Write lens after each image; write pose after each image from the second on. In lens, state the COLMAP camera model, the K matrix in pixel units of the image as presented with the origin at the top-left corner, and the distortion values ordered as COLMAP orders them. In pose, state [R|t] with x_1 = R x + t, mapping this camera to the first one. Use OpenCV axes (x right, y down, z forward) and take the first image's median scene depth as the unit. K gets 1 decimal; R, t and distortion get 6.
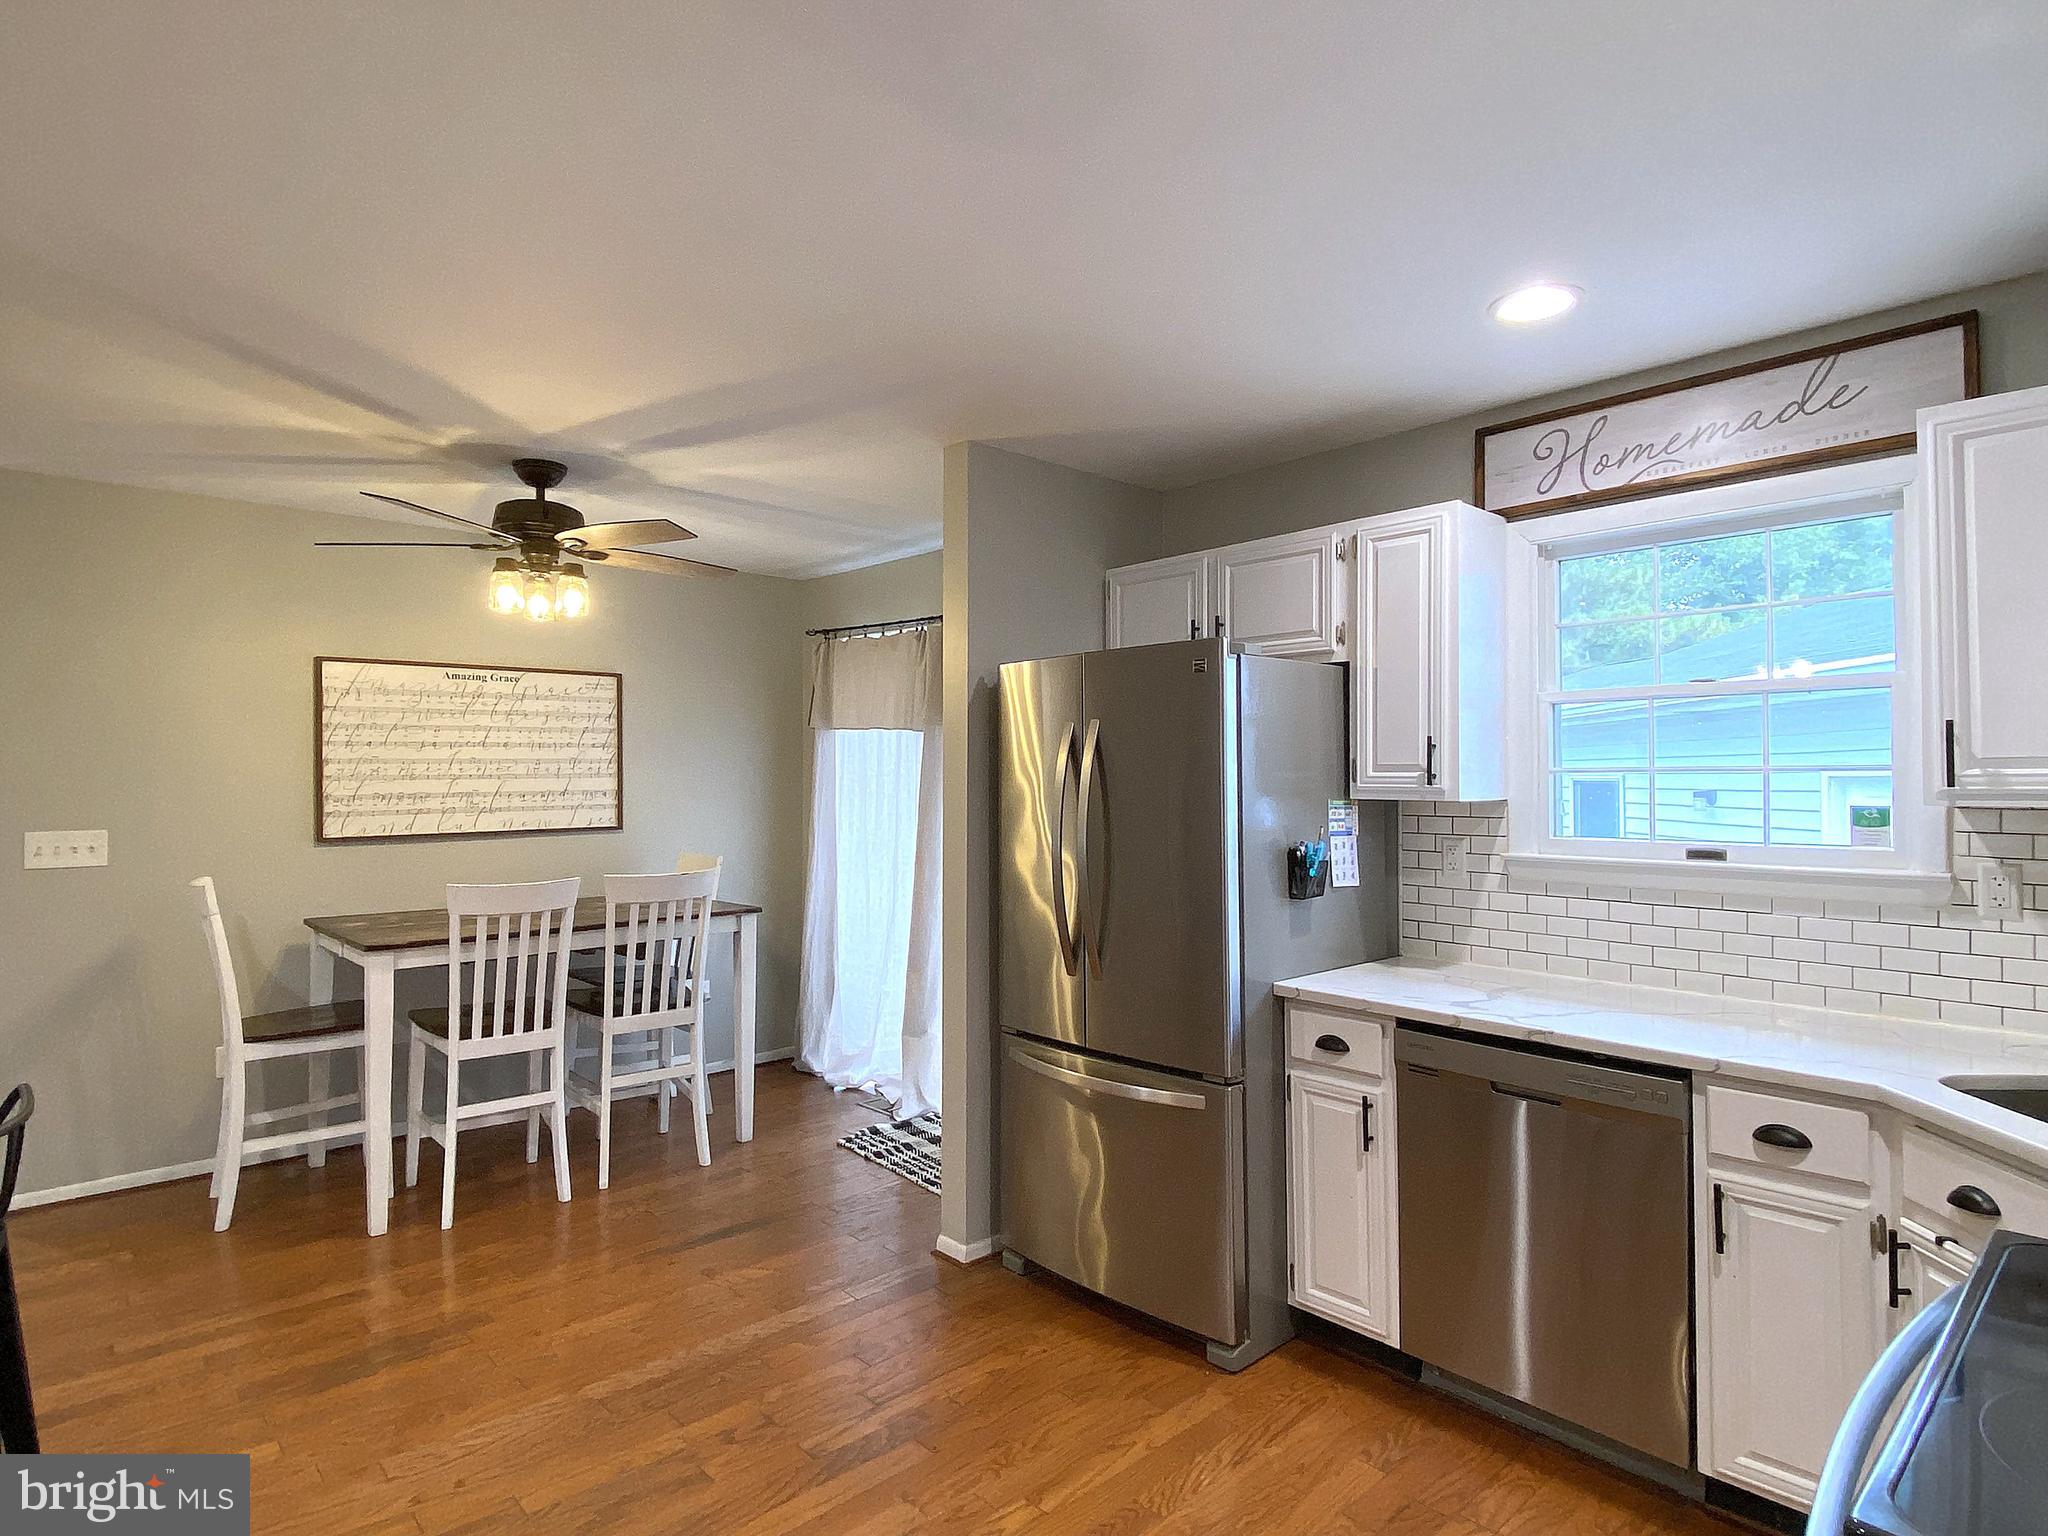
lens RADIAL K [[1097.4, 0, 1017.5], [0, 1097.4, 760.2], [0, 0, 1]] dist [0.050115, -0.048777]
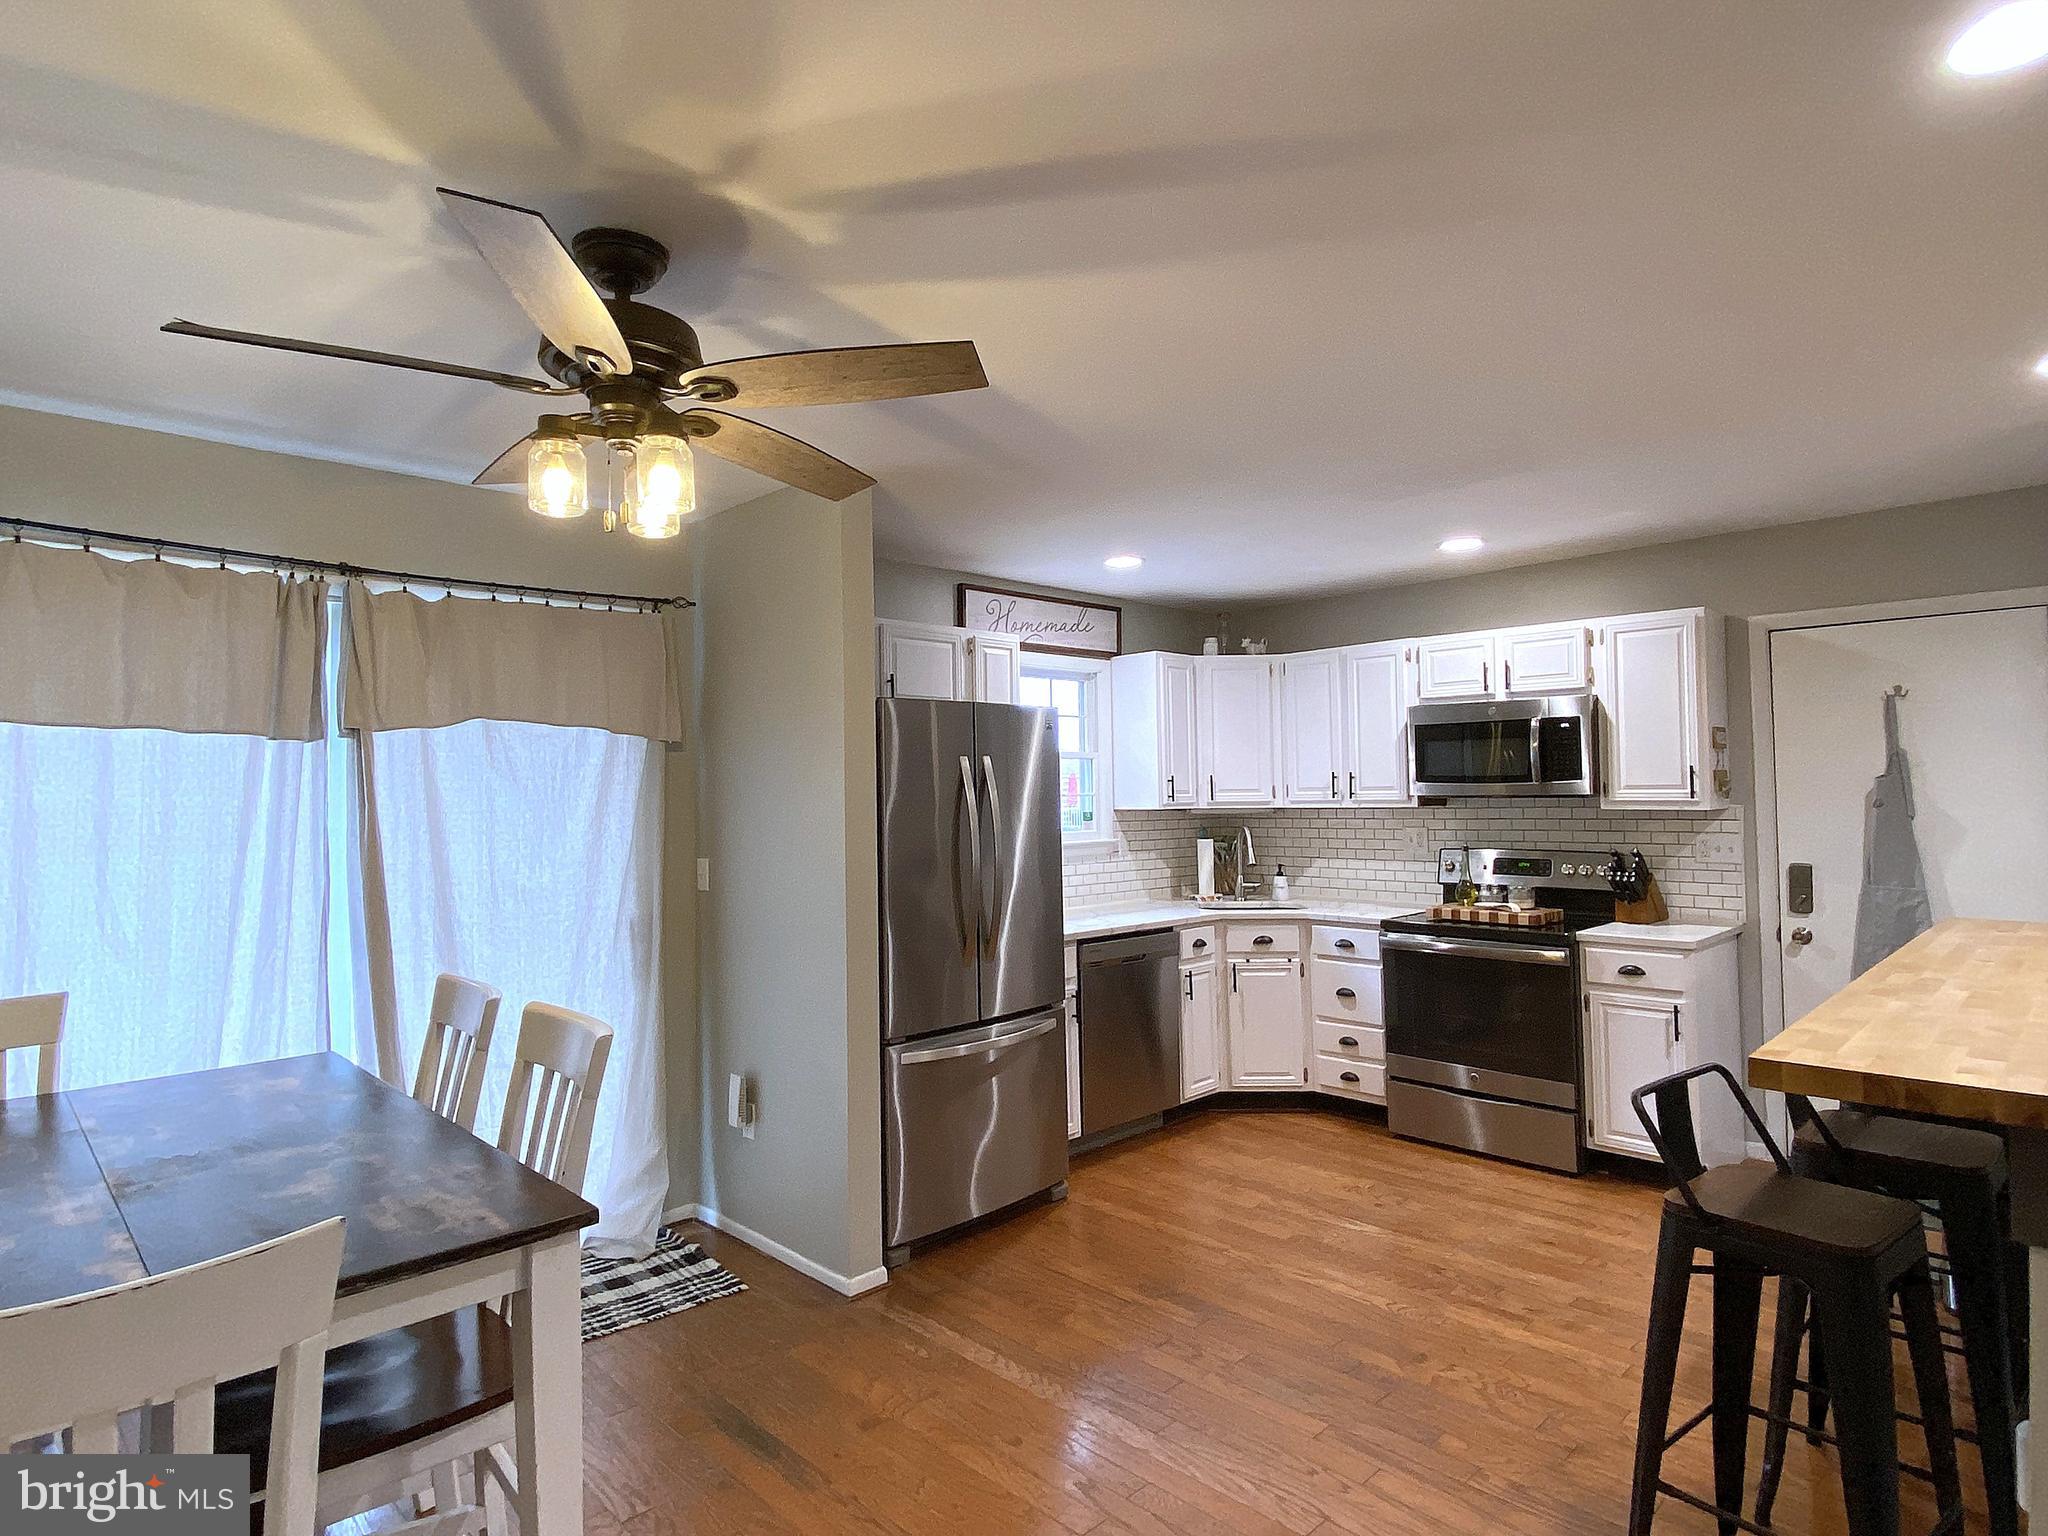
lens RADIAL K [[1093.4, 0, 1022.3], [0, 1093.4, 770.3], [0, 0, 1]] dist [0.044433, -0.047261]
pose [[-0.025210, 0.026074, 0.999342, -1.363193], [0.003866, 0.999655, -0.025985, 0.012499], [-0.999675, 0.003208, -0.025302, 1.132498]]
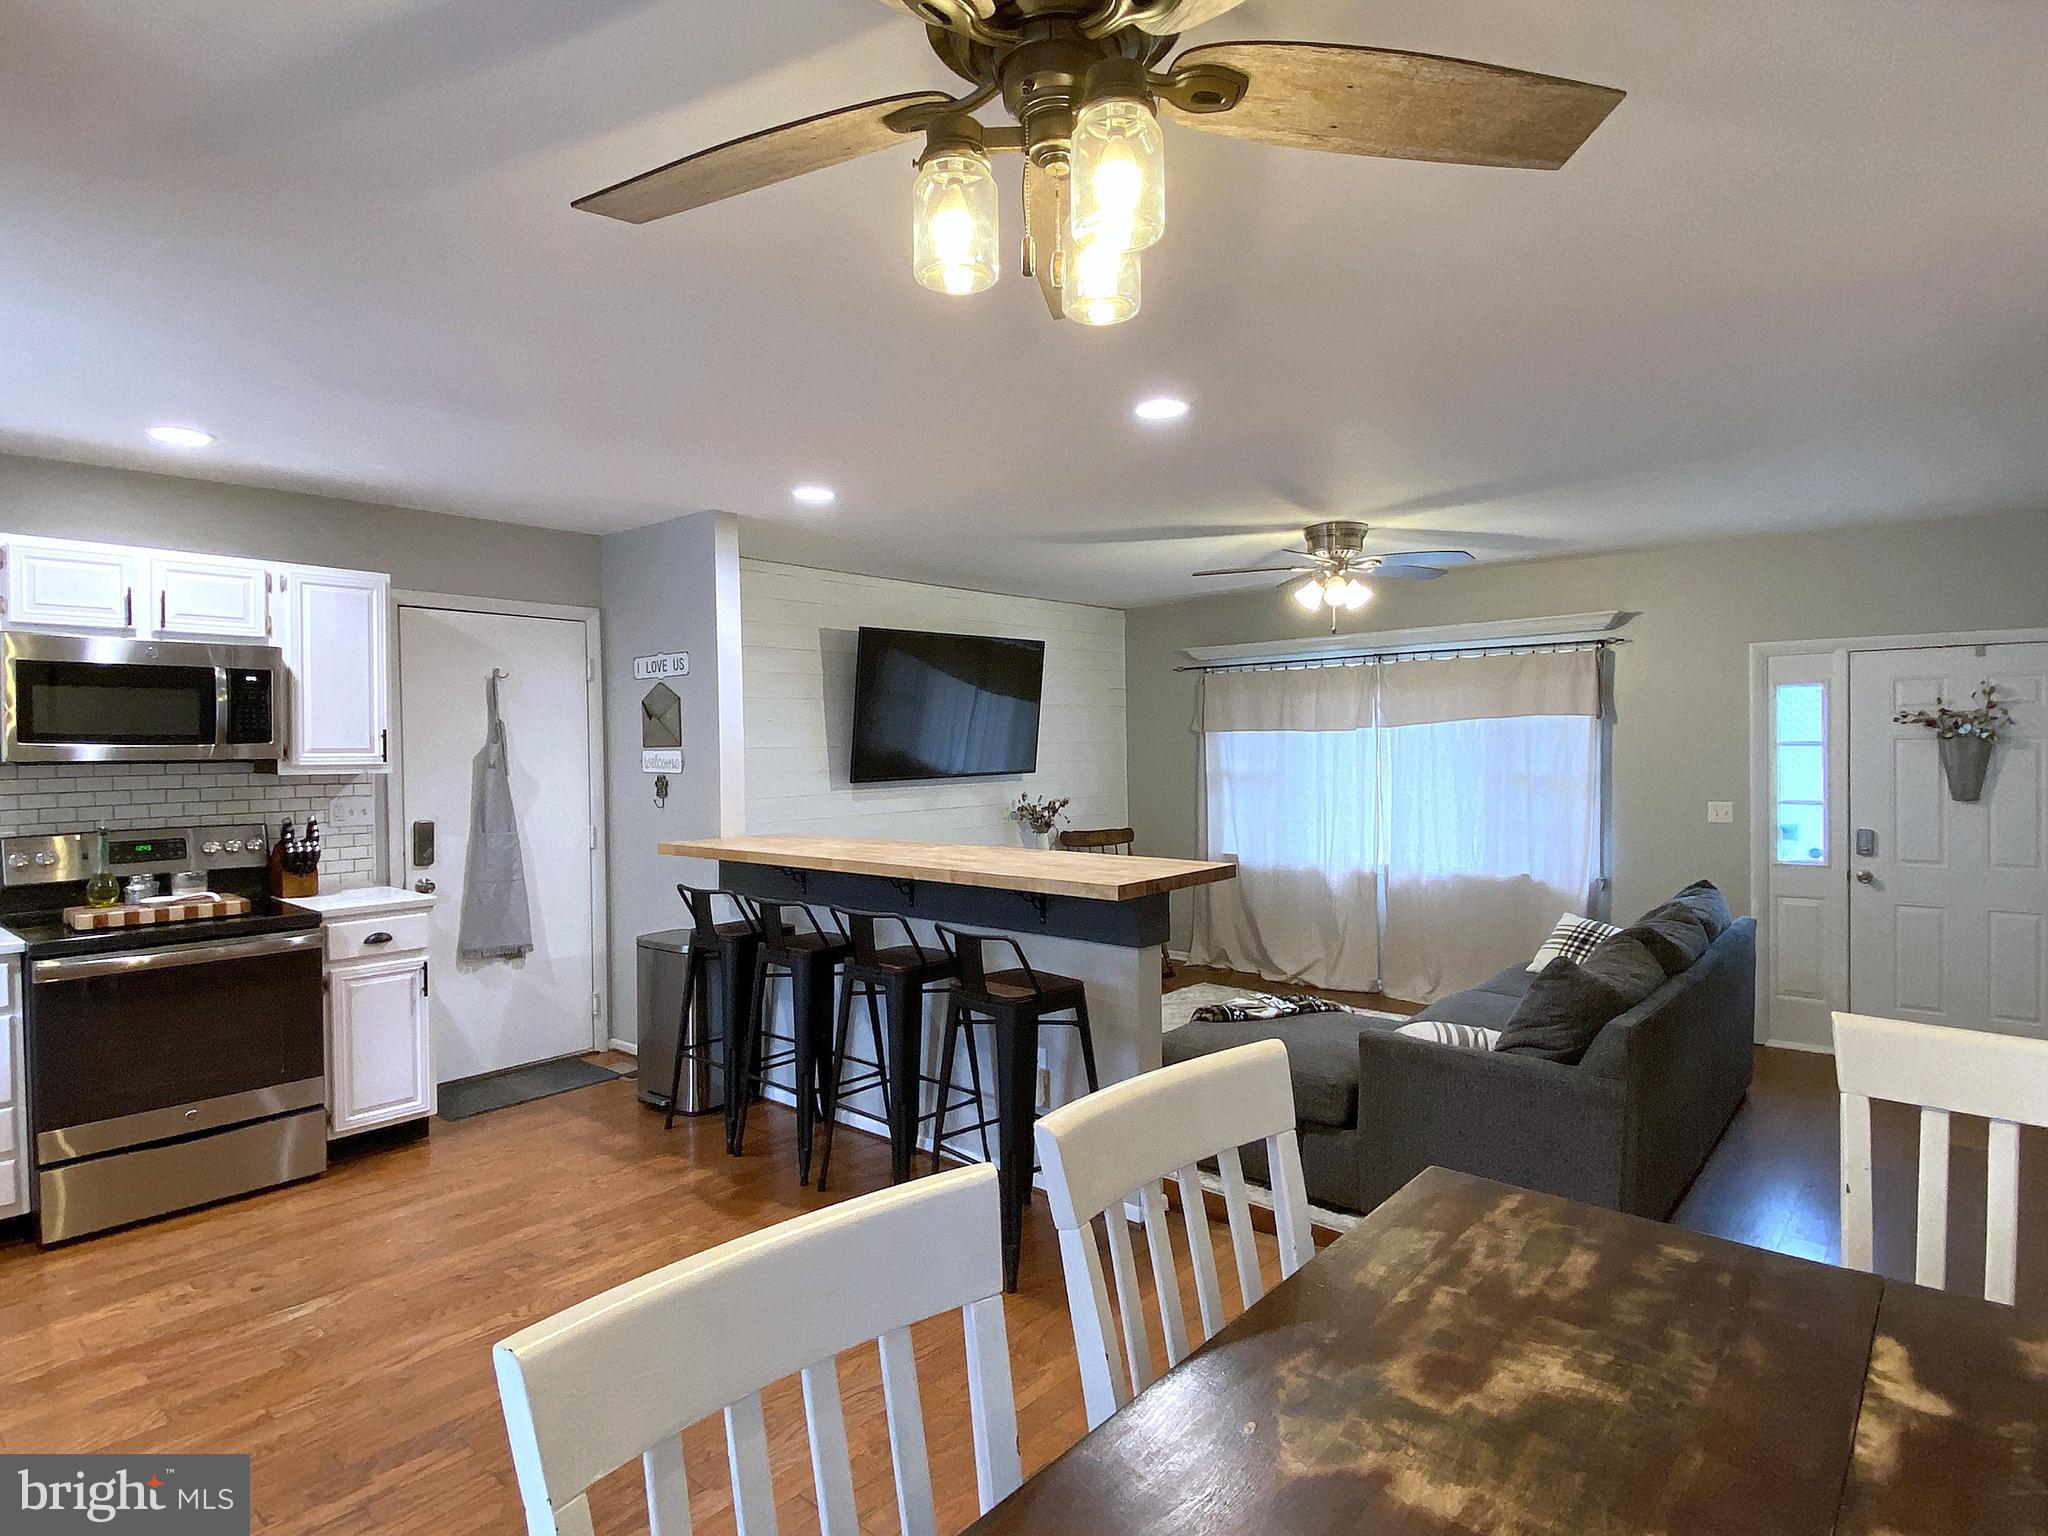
lens RADIAL K [[1093.4, 0, 1022.3], [0, 1093.4, 770.3], [0, 0, 1]] dist [0.044433, -0.047261]
pose [[-0.994076, 0.015441, -0.107580, -0.535198], [0.014043, 0.999807, 0.013741, 0.018477], [0.107772, 0.012149, -0.994101, 1.845230]]
